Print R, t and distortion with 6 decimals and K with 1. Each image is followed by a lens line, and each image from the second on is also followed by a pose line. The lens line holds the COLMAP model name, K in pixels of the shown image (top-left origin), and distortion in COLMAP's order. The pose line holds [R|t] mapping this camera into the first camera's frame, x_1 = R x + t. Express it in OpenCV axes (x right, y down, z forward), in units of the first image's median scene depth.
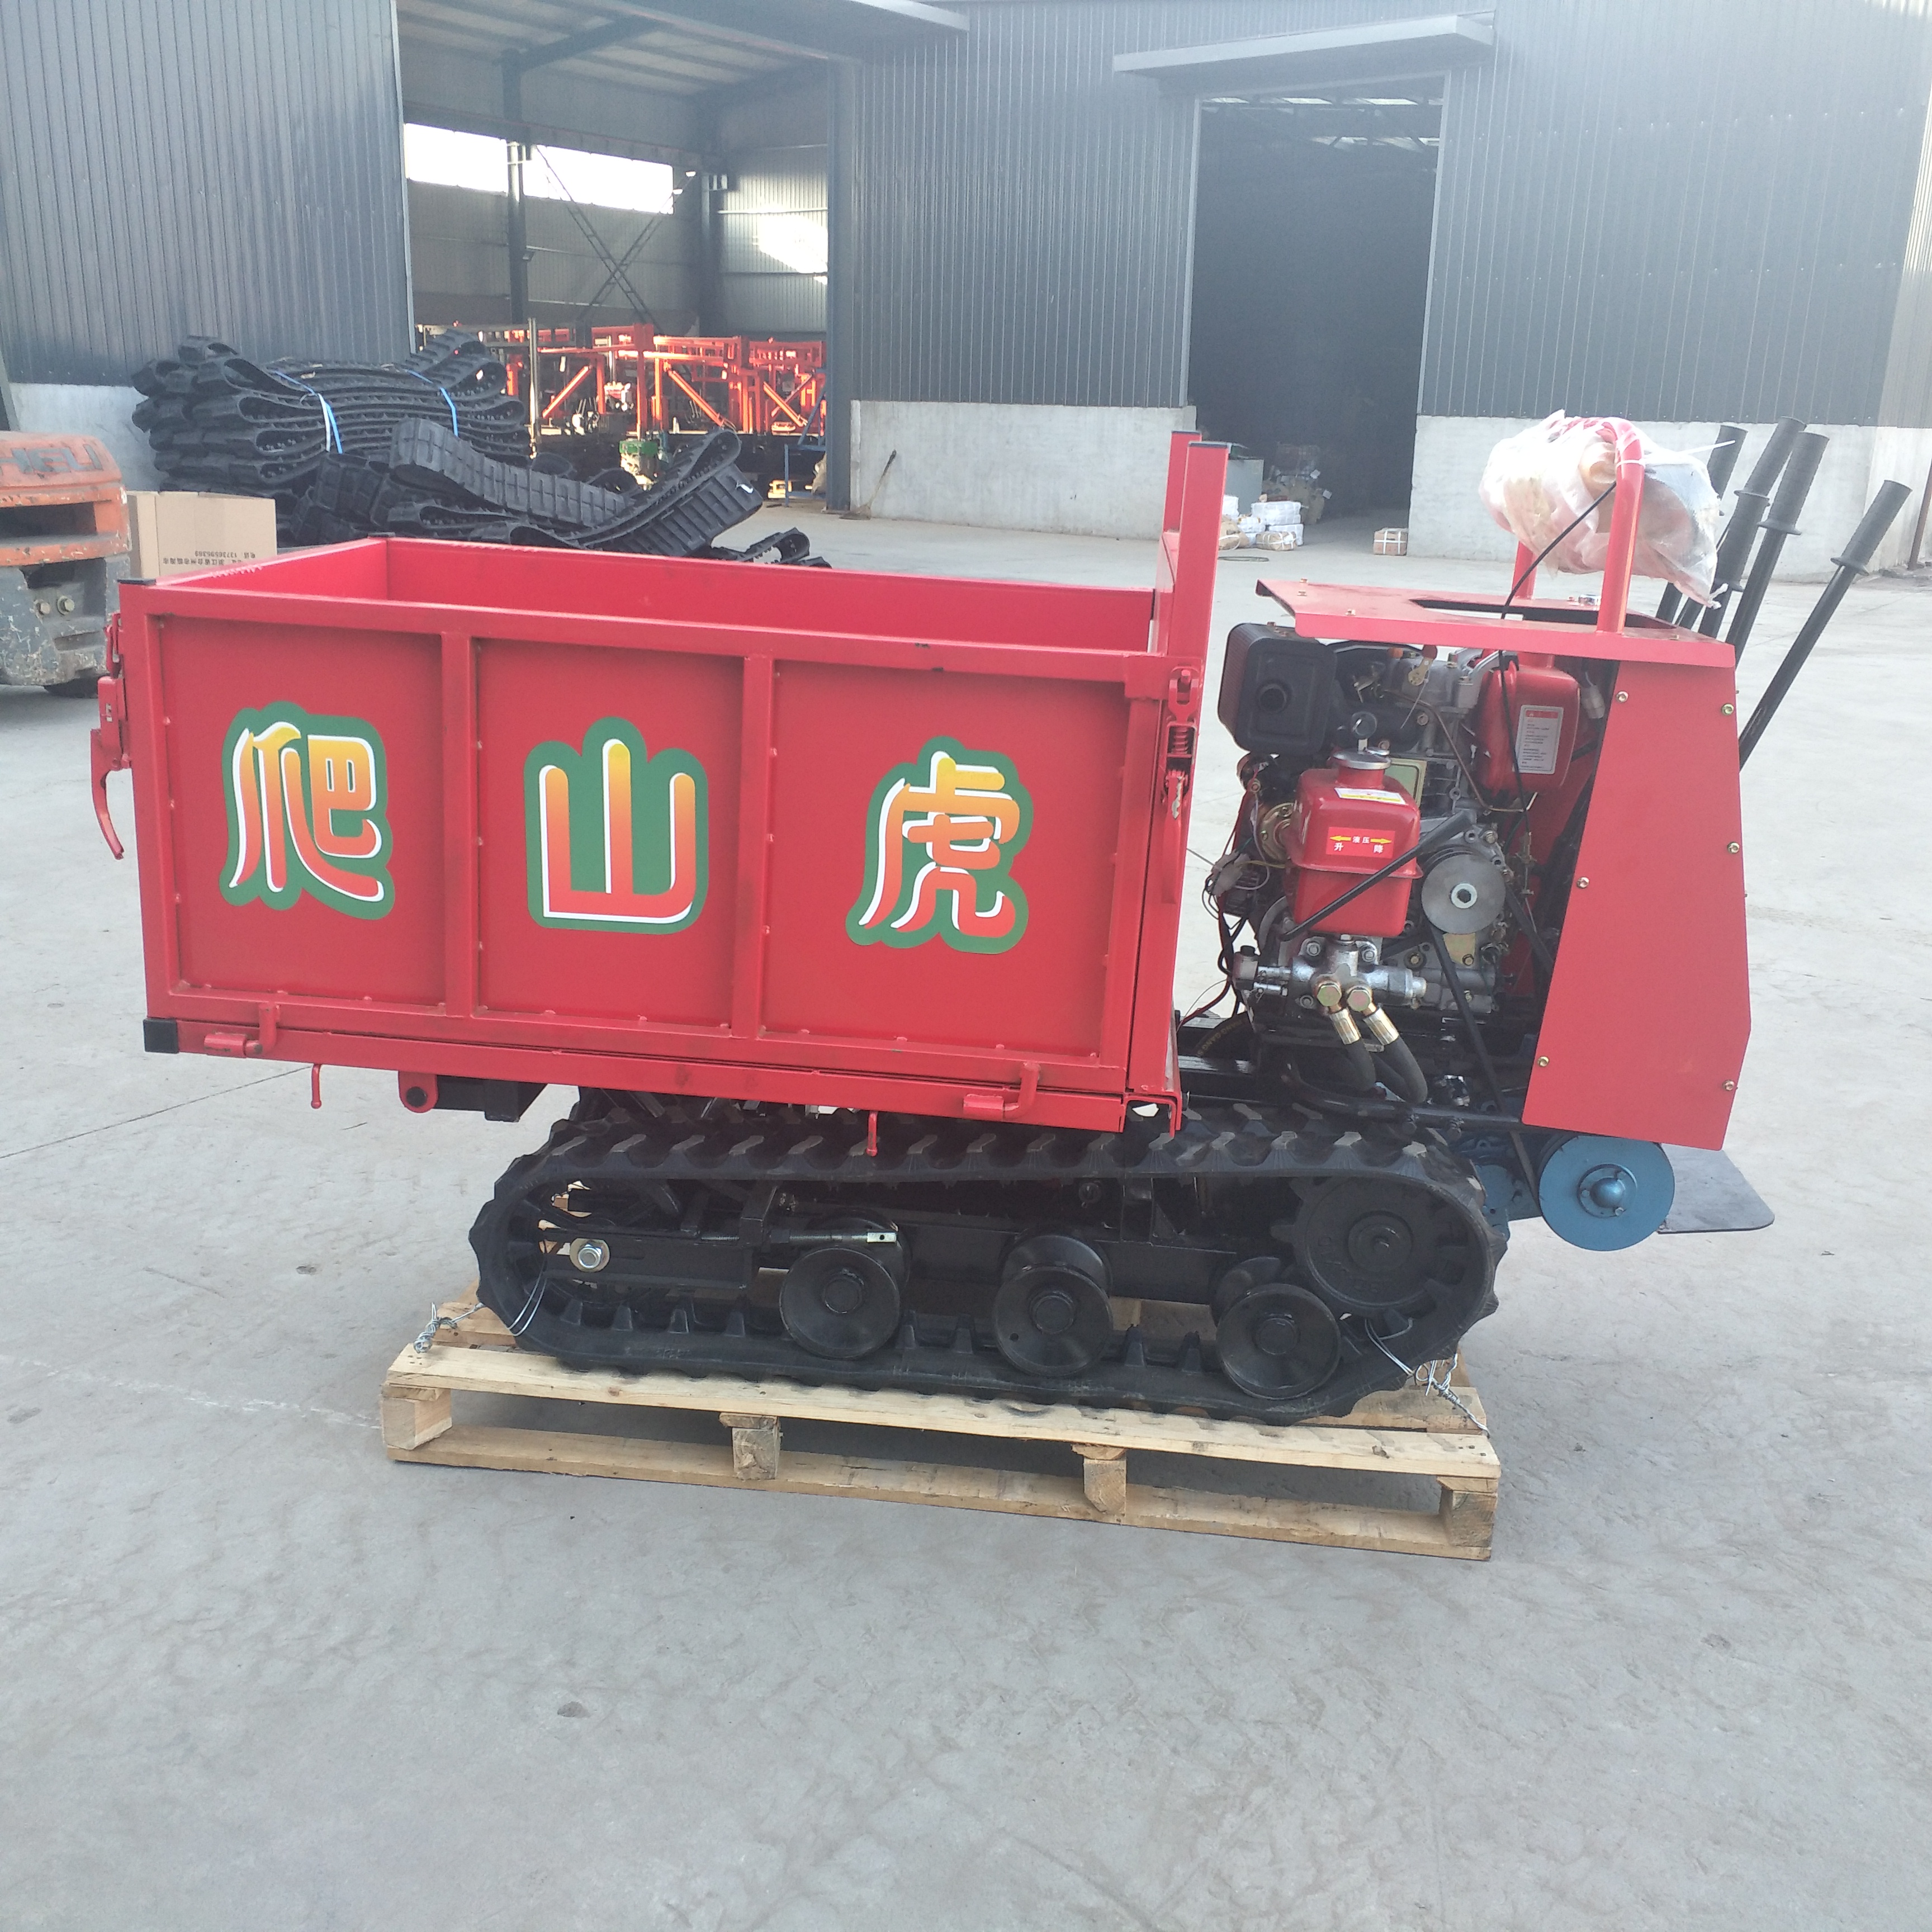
lens RADIAL K [[1942.3, 0, 925.4], [0, 1942.3, 960.0], [0, 0, 1]] dist [0.019529, 0.038789]
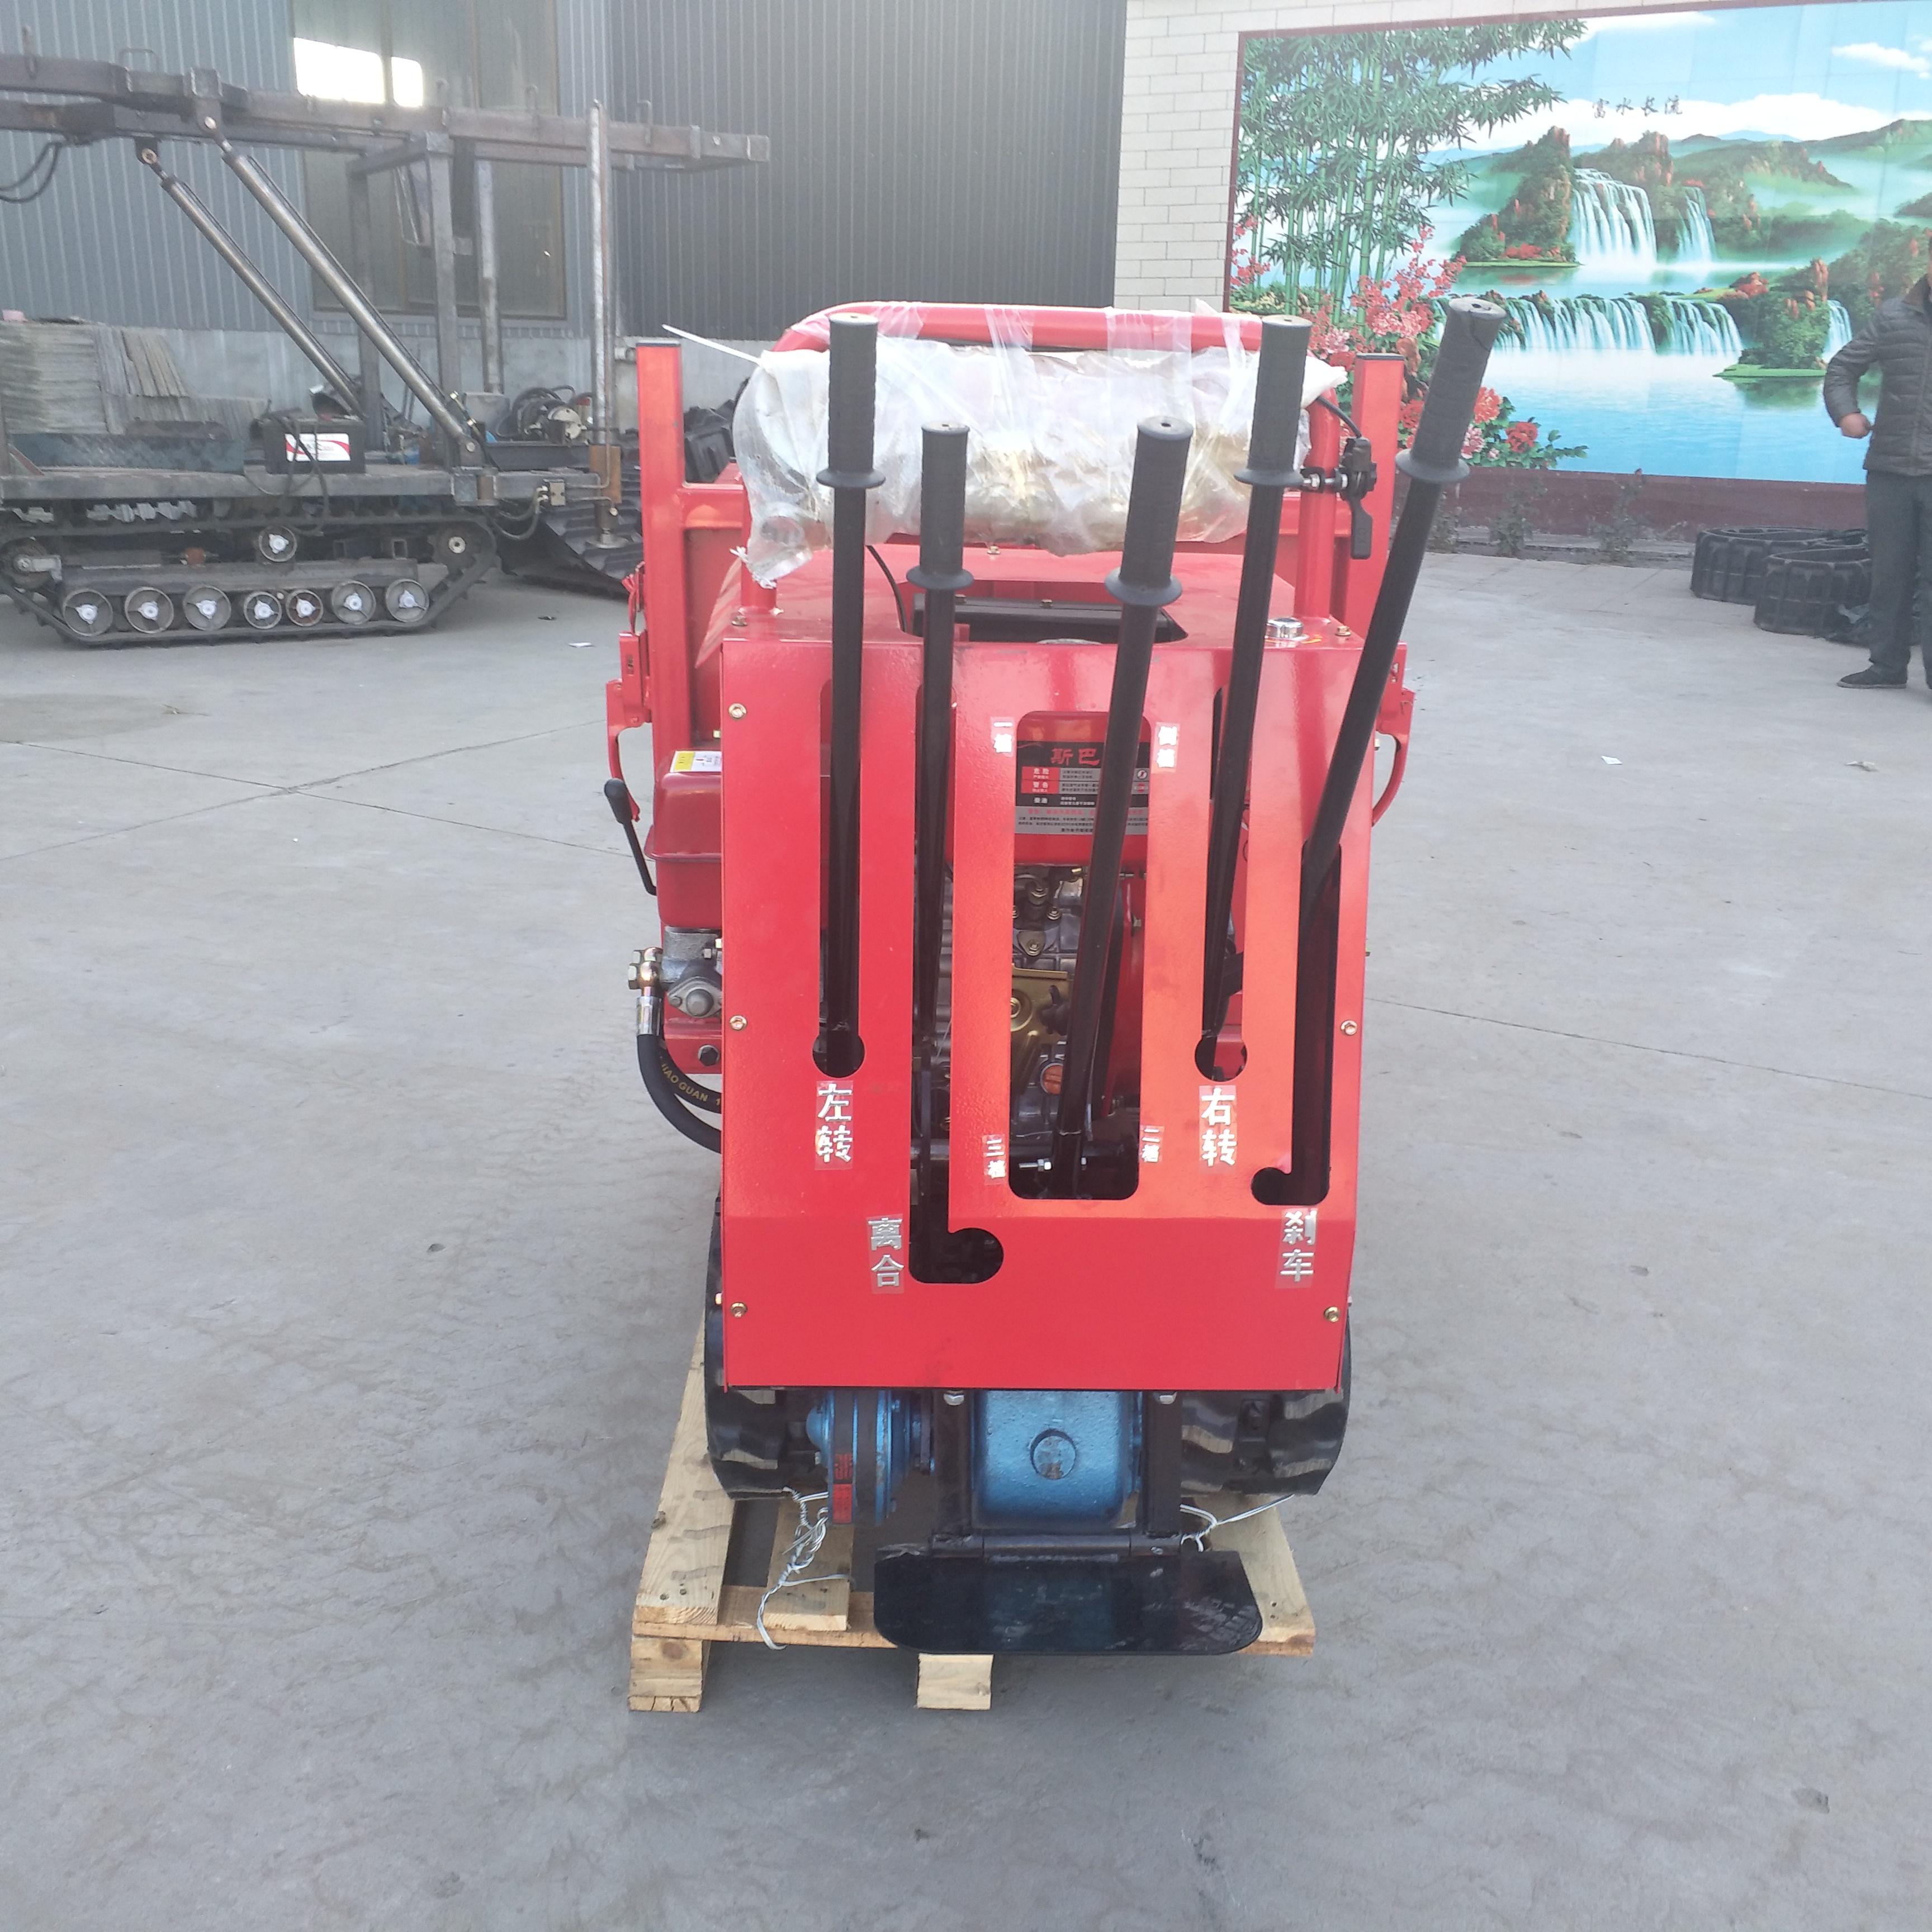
lens RADIAL K [[1936.0, 0, 941.5], [0, 1936.0, 961.7], [0, 0, 1]] dist [-0.005167, 0.079683]
pose [[0.130623, 0.288462, -0.948539, 0.937622], [-0.296541, 0.924305, 0.240256, -0.208283], [0.946045, 0.249898, 0.206276, 0.828301]]
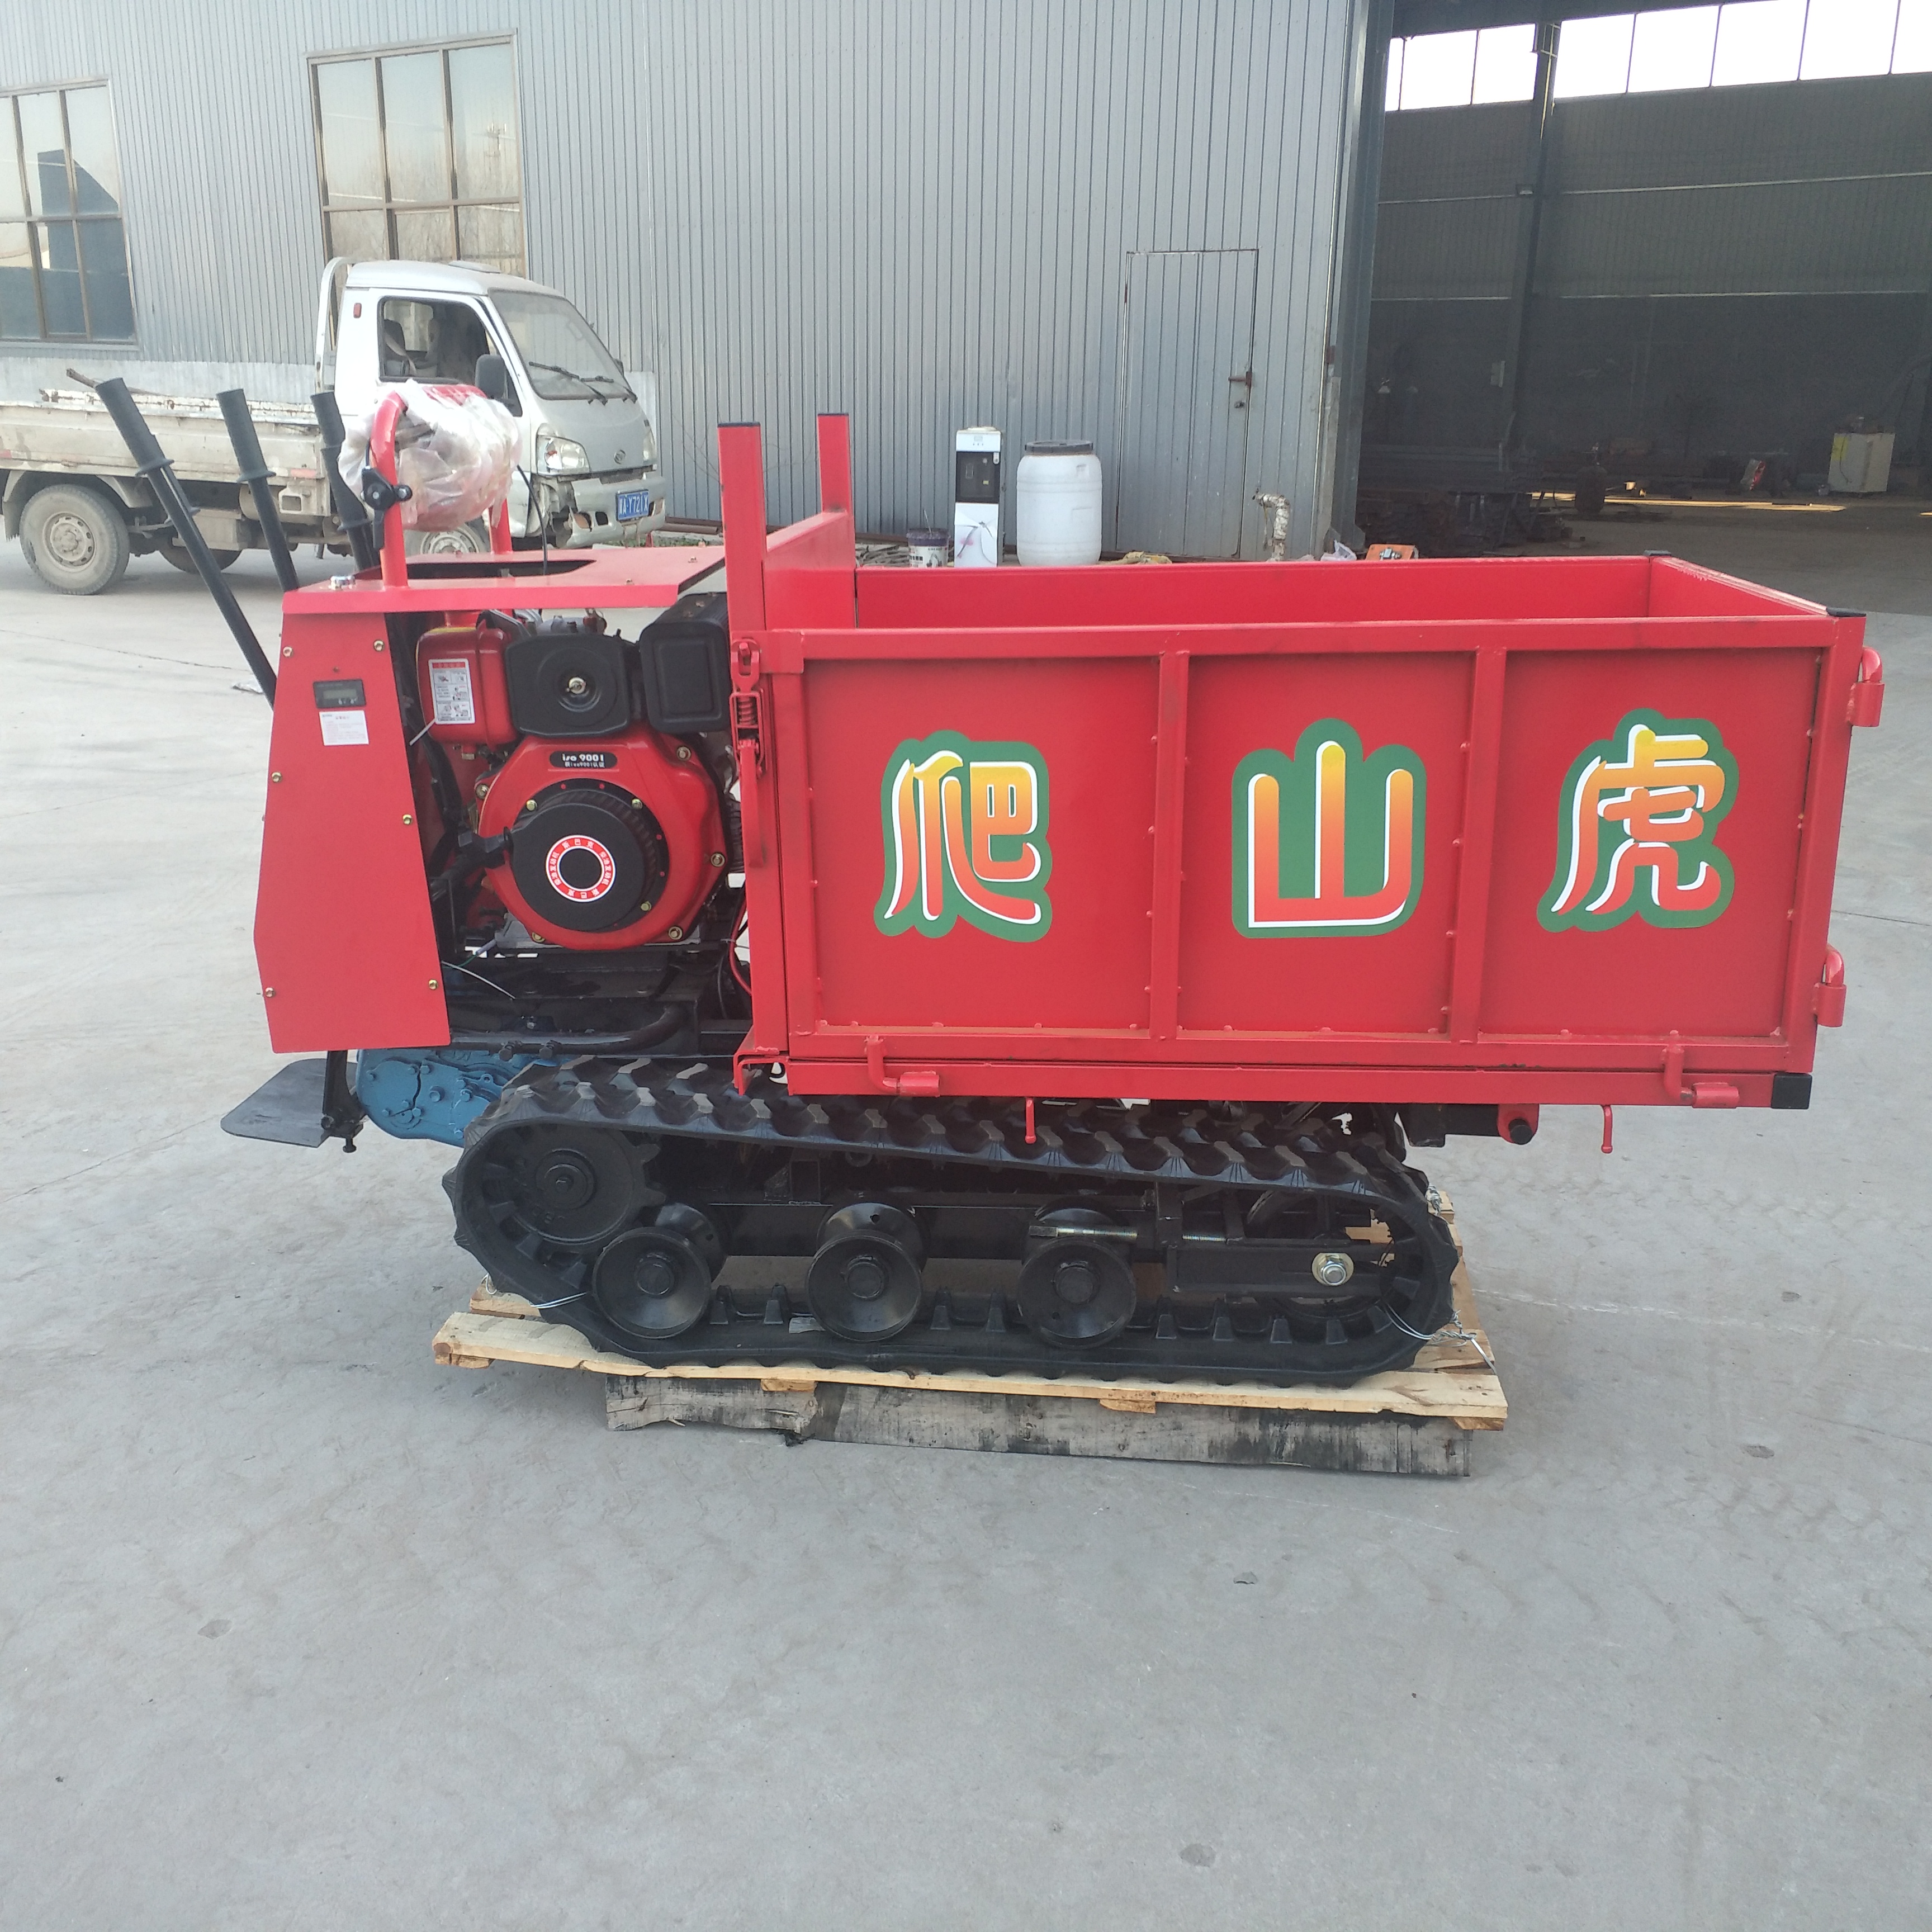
lens RADIAL K [[1936.0, 0, 941.5], [0, 1936.0, 961.7], [0, 0, 1]] dist [-0.005167, 0.079683]
pose [[-0.999639, -0.022533, -0.014652, 0.061734], [-0.026878, 0.837531, 0.545728, -0.566414], [-0.000026, 0.545924, -0.837835, 1.941266]]
